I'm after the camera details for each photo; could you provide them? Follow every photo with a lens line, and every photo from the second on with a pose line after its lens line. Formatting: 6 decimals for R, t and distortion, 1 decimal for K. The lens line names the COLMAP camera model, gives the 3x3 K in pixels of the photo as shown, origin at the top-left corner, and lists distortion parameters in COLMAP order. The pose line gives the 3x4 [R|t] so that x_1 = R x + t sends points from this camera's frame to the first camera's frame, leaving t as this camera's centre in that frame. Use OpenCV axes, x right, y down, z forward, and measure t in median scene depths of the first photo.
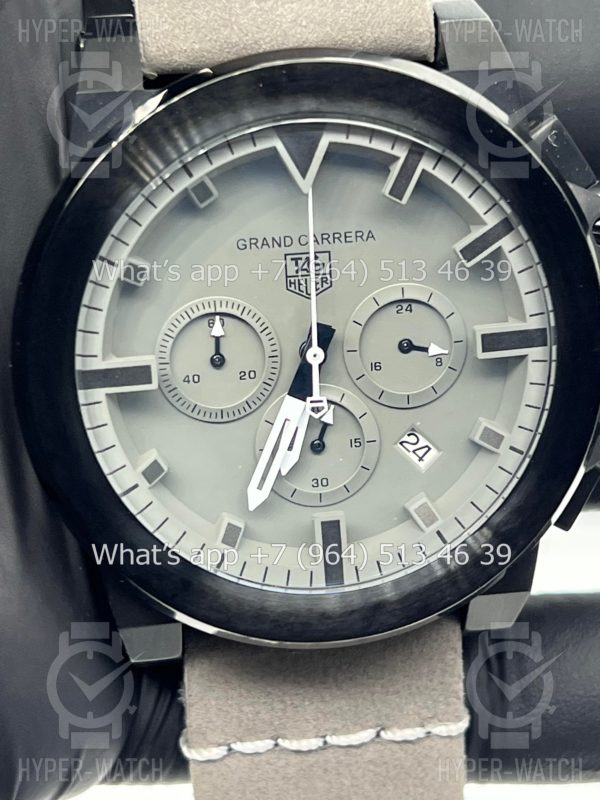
lens RADIAL K [[1782.6, 0, 284.3], [0, 1782.6, 393.0], [0, 0, 1]] dist [0.127495, 0.000000]
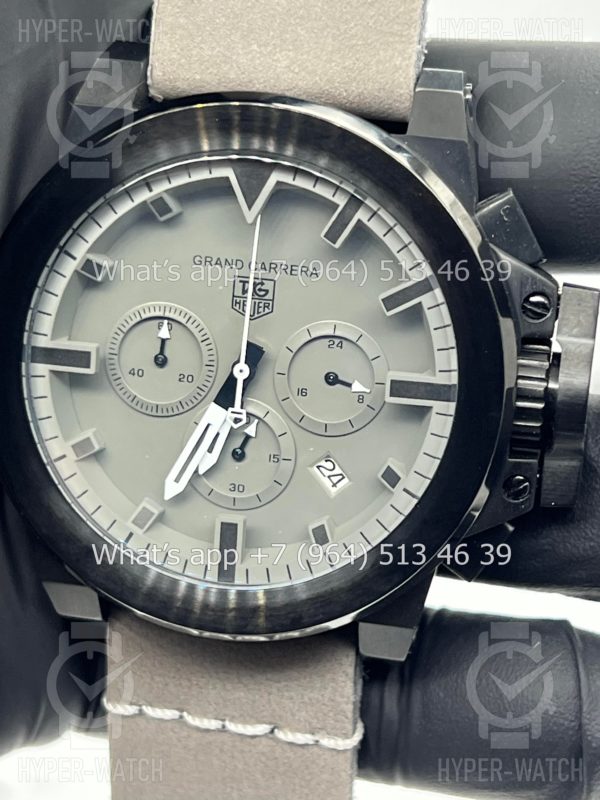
lens RADIAL K [[1782.6, 0, 304.5], [0, 1782.6, 402.8], [0, 0, 1]] dist [0.127495, 0.000000]
pose [[0.955103, 0.185477, -0.231034, 0.307813], [-0.186394, 0.982309, 0.018049, -0.028718], [0.230295, 0.025824, 0.972778, -0.053233]]
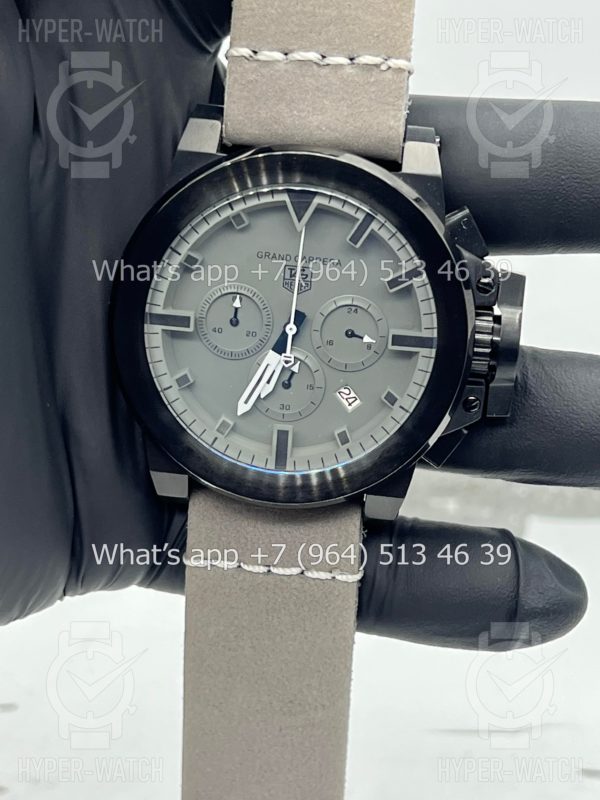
lens RADIAL K [[1782.6, 0, 305.0], [0, 1782.6, 400.4], [0, 0, 1]] dist [0.127495, 0.000000]
pose [[0.974655, 0.182102, -0.129945, 0.252931], [-0.180248, 0.983278, 0.025984, -0.001380], [0.132504, -0.001903, 0.991181, -0.620369]]
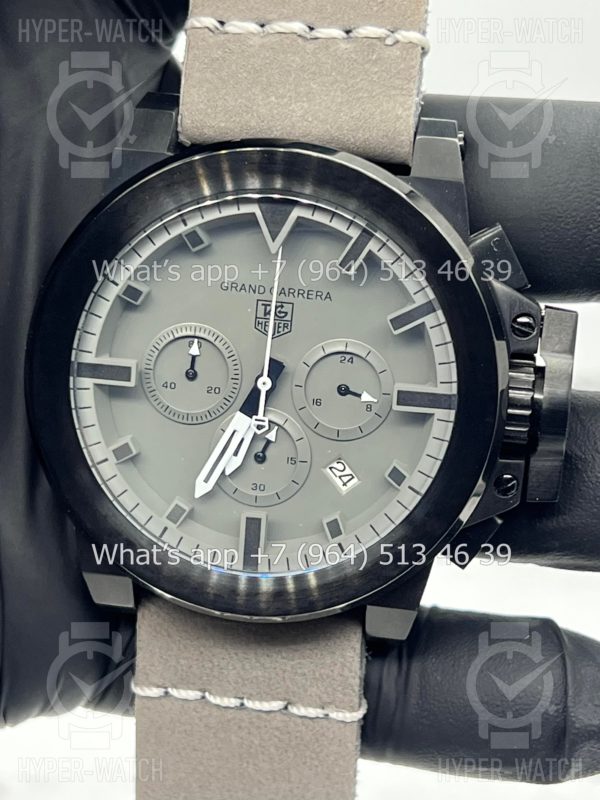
lens RADIAL K [[1782.6, 0, 300.8], [0, 1782.6, 399.7], [0, 0, 1]] dist [0.127495, 0.000000]
pose [[0.965624, 0.176899, -0.190465, 0.277306], [-0.183092, 0.982977, -0.015281, 0.004286], [0.184520, 0.049628, 0.981575, -0.208751]]
